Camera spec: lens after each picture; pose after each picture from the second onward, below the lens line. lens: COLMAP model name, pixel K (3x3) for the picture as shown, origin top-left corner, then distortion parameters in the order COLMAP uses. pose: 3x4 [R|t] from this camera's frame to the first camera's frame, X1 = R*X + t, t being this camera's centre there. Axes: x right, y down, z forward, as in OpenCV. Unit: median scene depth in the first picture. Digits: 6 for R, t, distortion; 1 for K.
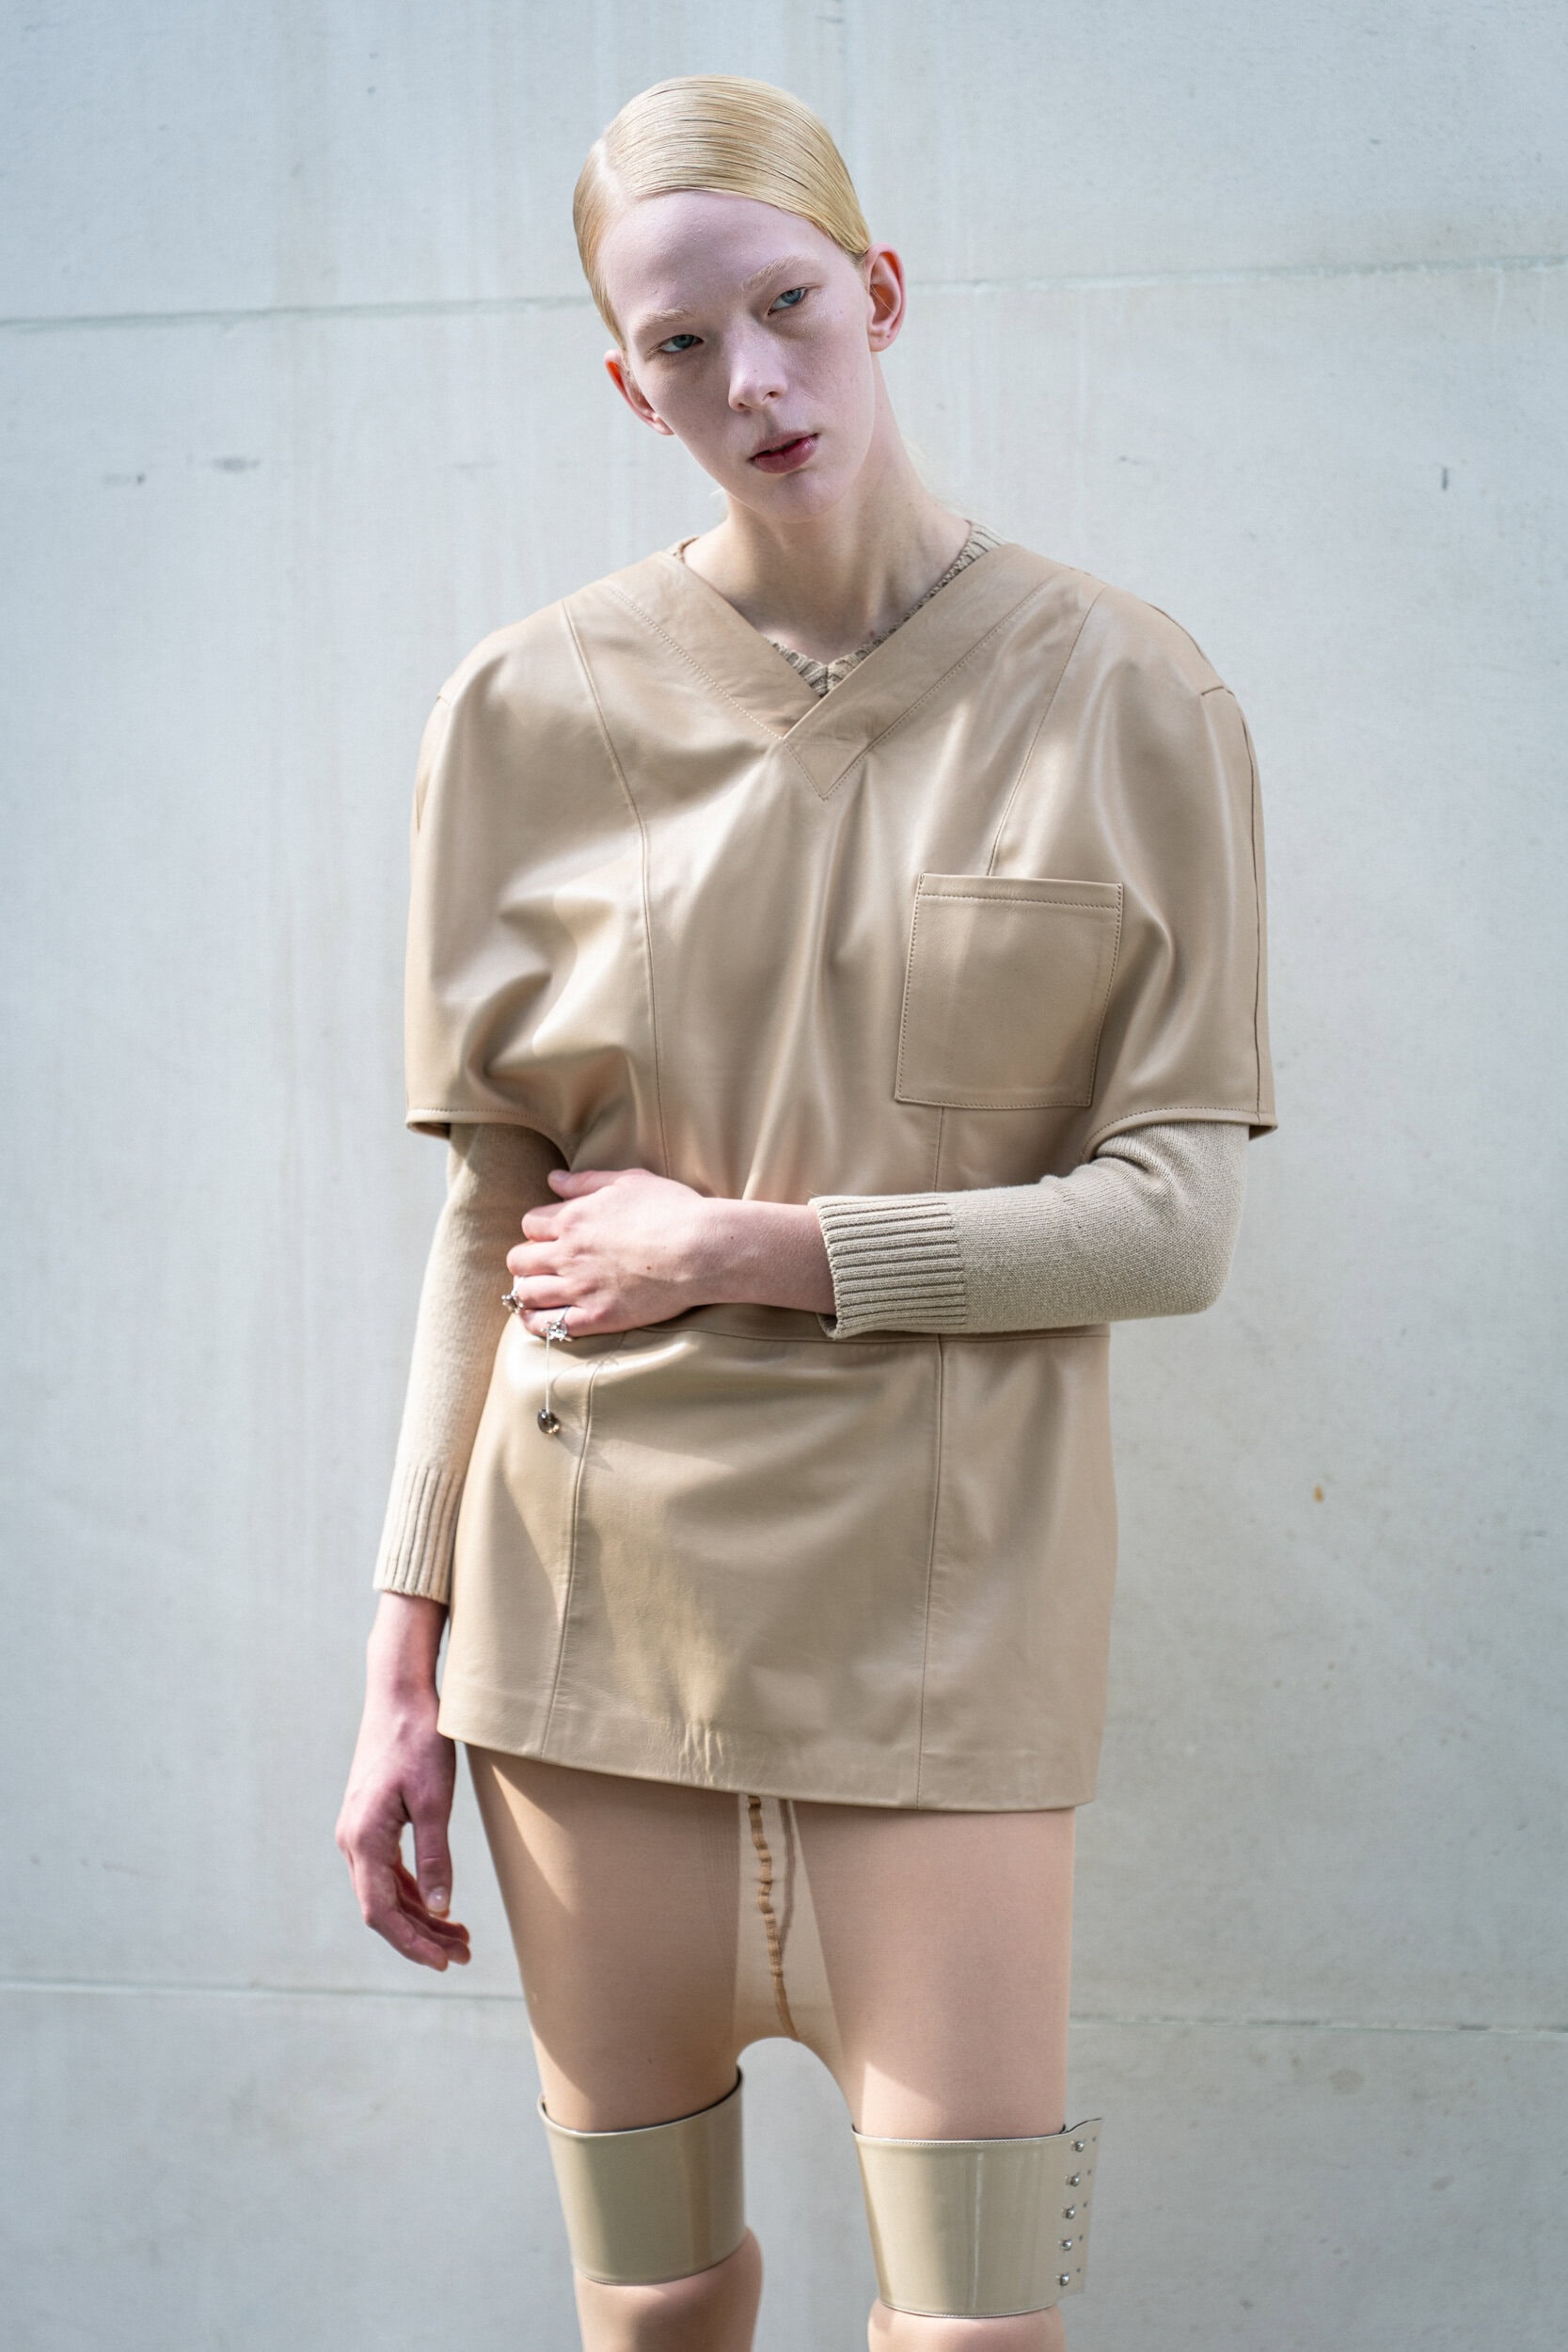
lens RADIAL K [[4750.4, 0, 784.8], [0, 4750.4, 1170.3], [0, 0, 1]] dist [-0.039183, 0.000000]
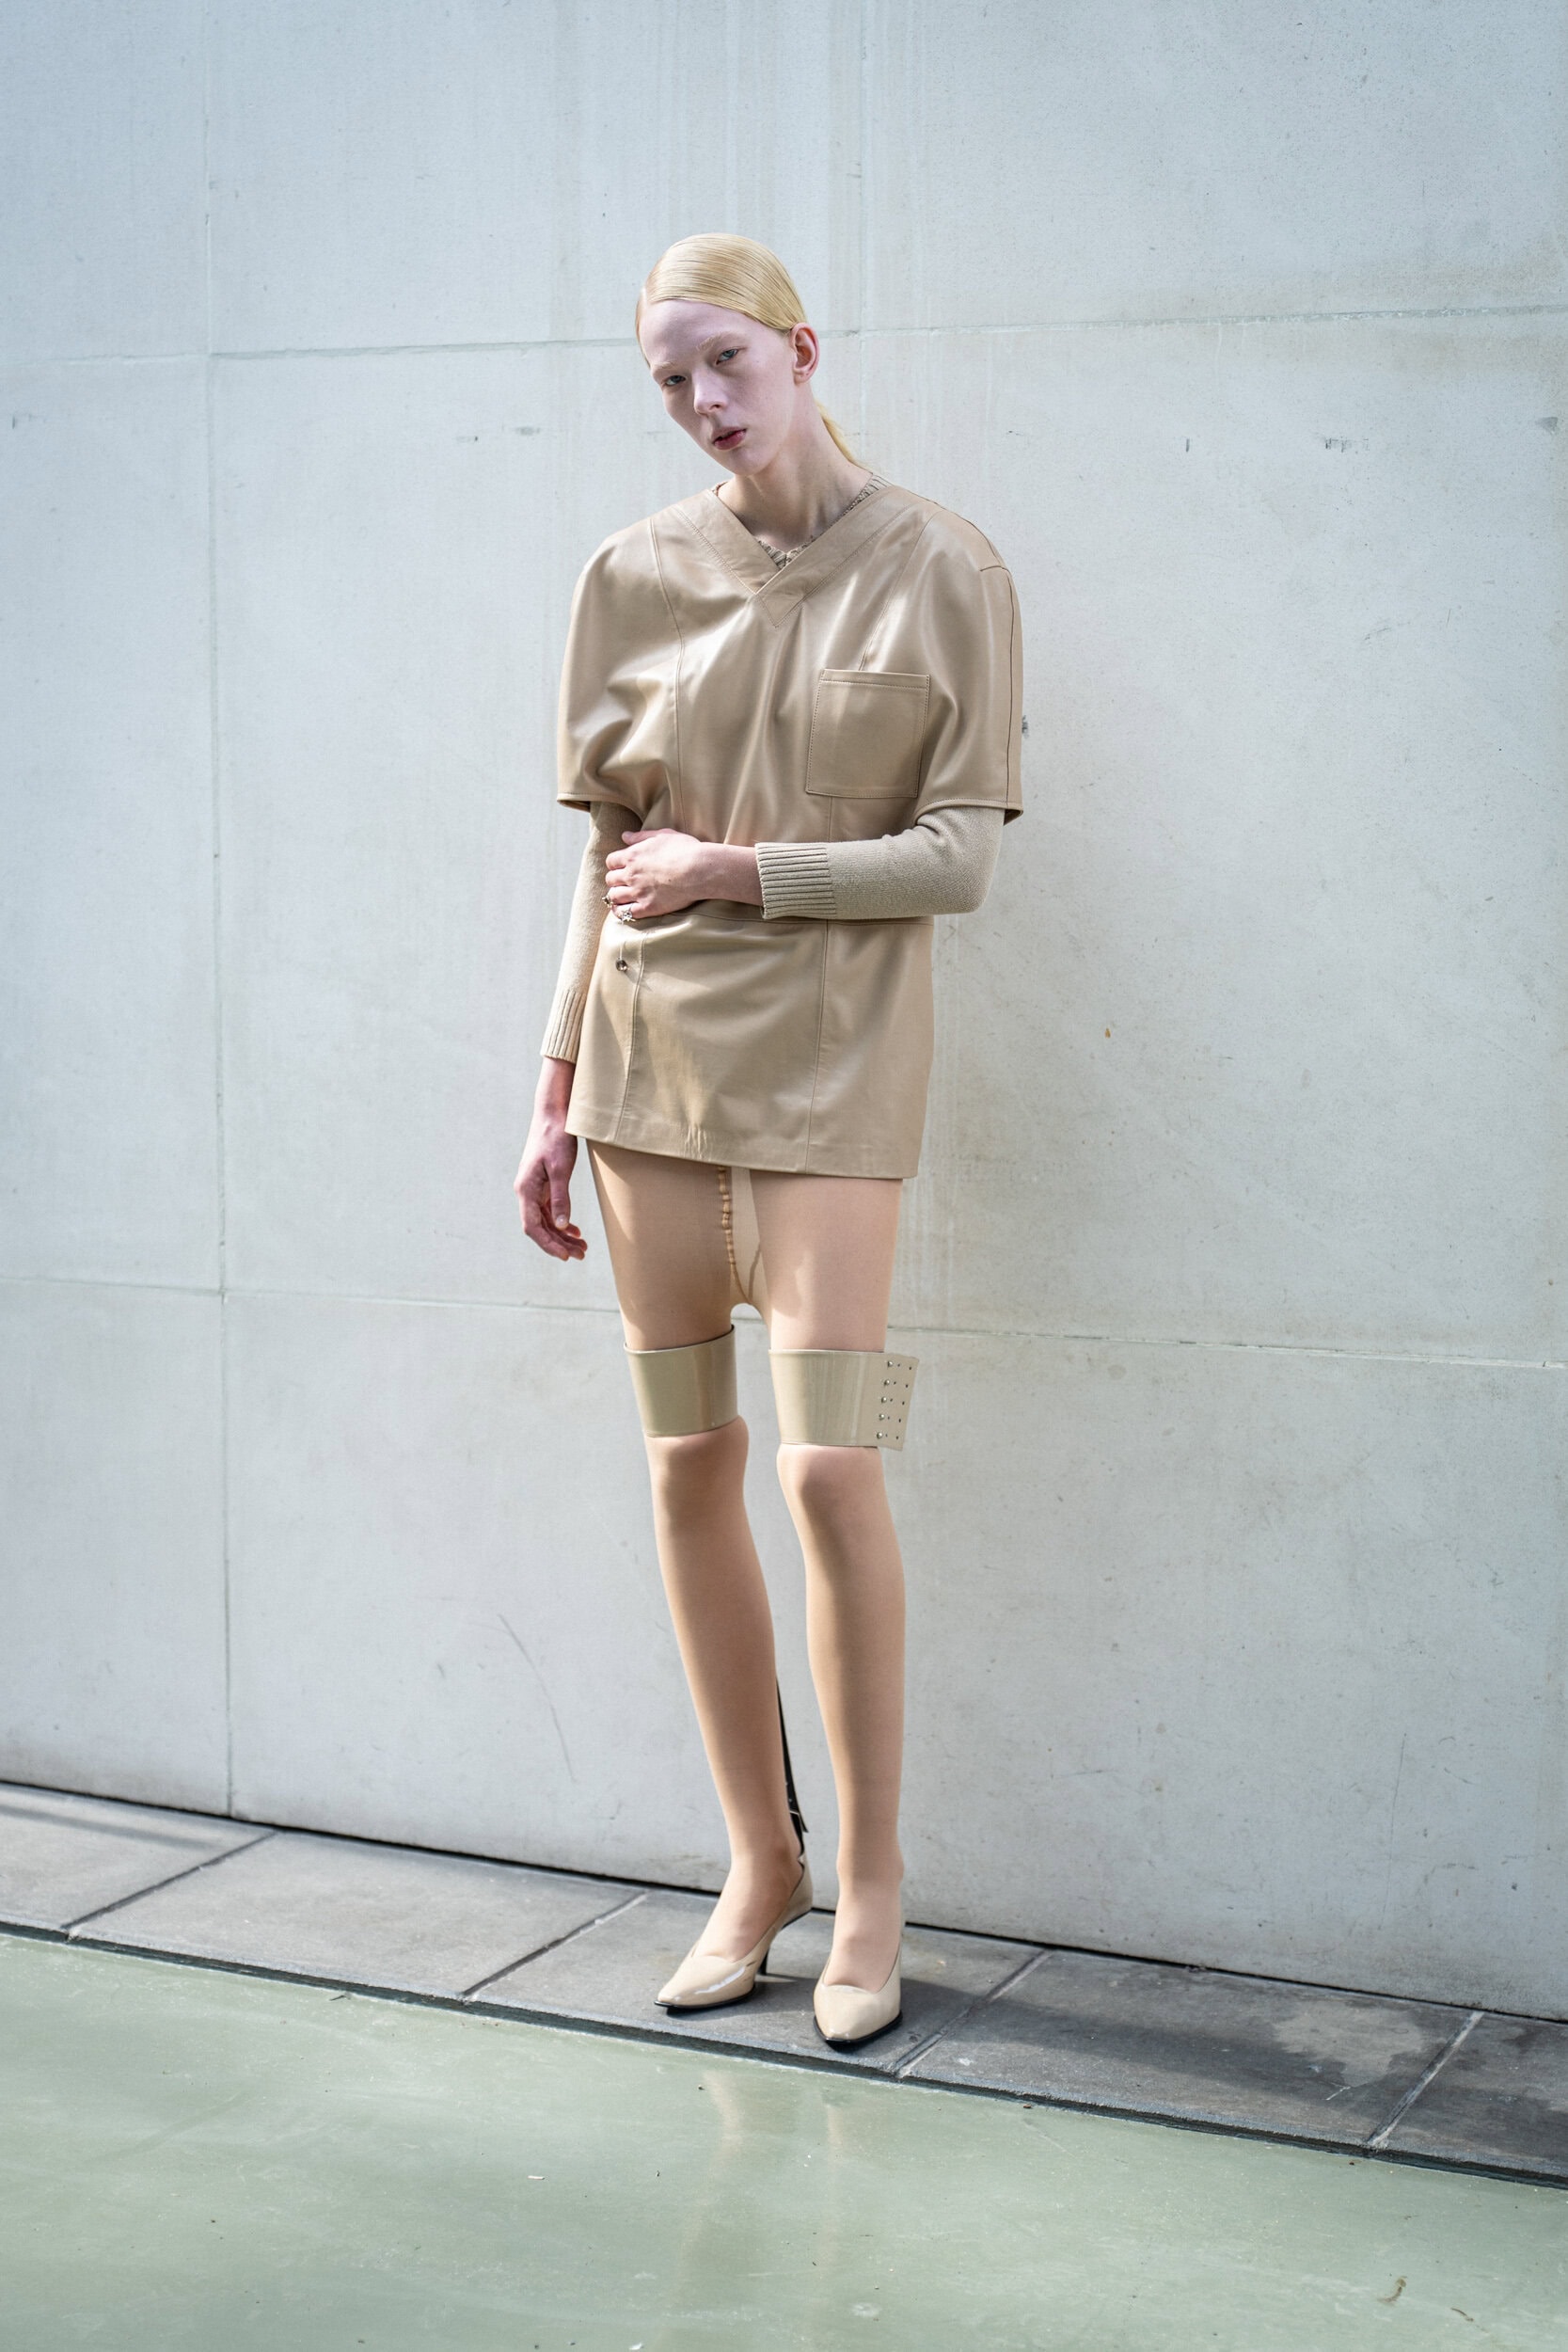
lens RADIAL K [[3959.1, 0, 784.3], [0, 3959.1, 1179.8], [0, 0, 1]] dist [-0.010364, 0.000000]
pose [[0.986375, 0.033855, -0.160992, 0.262350], [-0.024412, 0.997883, 0.060273, 0.042349], [0.162692, -0.055521, 0.985114, -0.513272]]
